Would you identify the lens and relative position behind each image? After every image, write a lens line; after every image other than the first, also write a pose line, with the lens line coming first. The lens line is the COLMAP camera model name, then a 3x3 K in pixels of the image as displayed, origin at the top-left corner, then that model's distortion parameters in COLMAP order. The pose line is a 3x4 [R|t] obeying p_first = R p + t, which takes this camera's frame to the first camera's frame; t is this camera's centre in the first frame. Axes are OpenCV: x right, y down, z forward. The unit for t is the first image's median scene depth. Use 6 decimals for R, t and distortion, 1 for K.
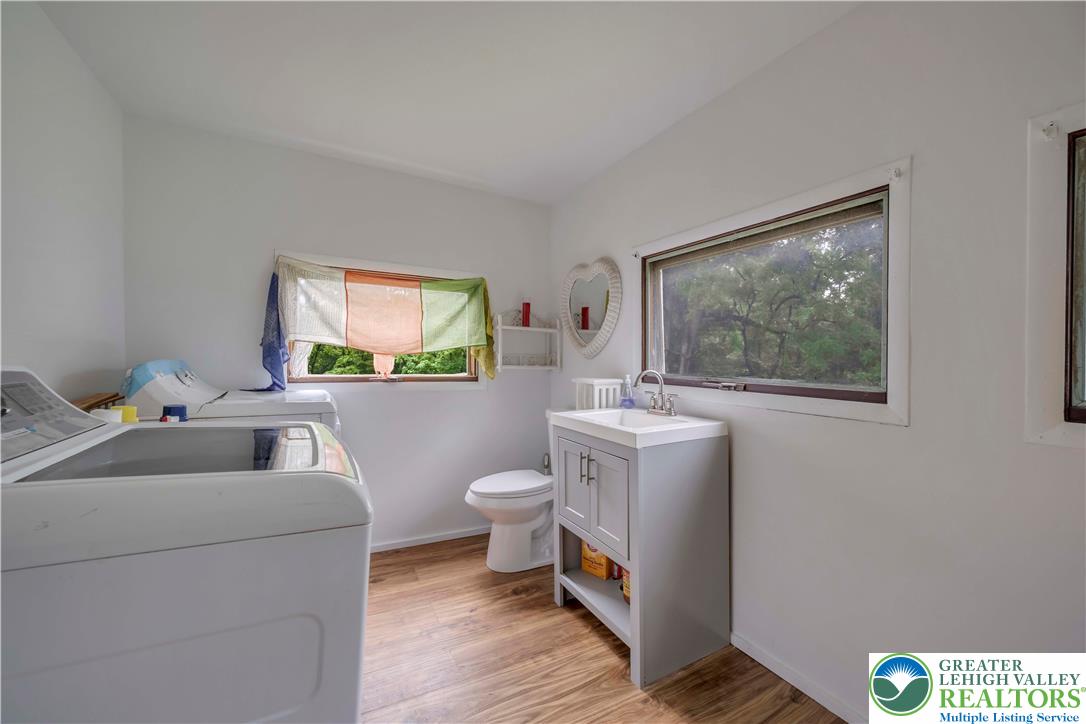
lens RADIAL K [[423.6, 0, 539.4], [0, 423.6, 358.9], [0, 0, 1]] dist [-0.002529, -0.000243]
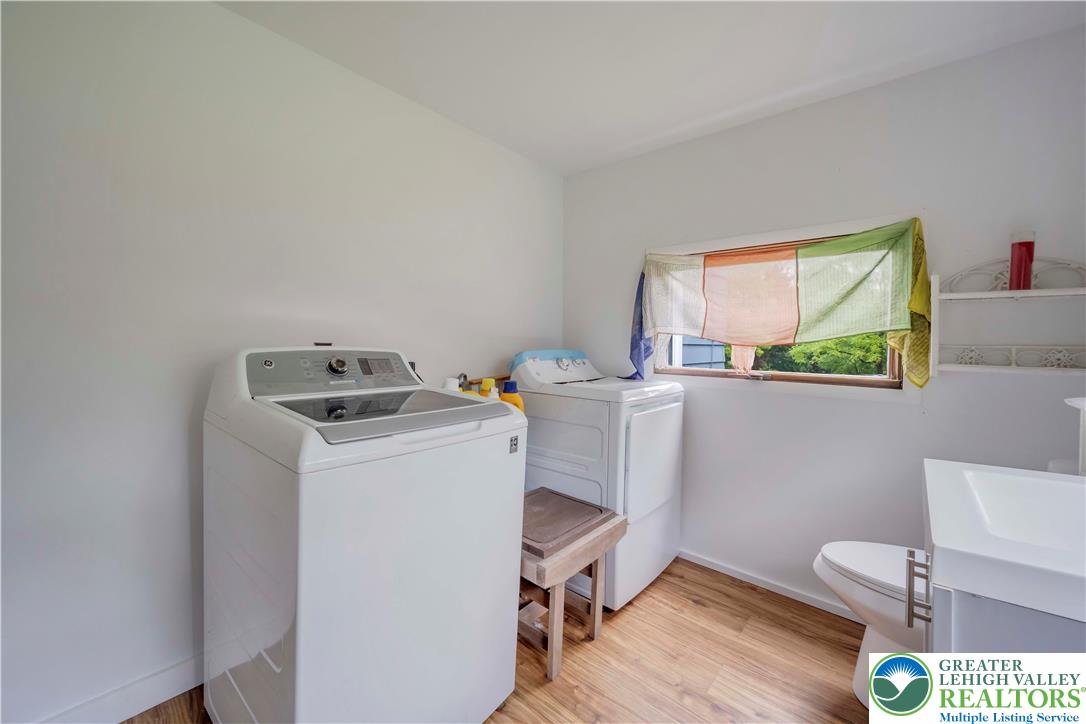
lens RADIAL K [[423.6, 0, 541.7], [0, 423.6, 358.7], [0, 0, 1]] dist [-0.002529, -0.000243]
pose [[0.354593, 0.019915, -0.934809, 0.273641], [-0.011844, 0.999789, 0.016807, 0.005264], [0.934946, 0.005113, 0.354754, 0.331851]]
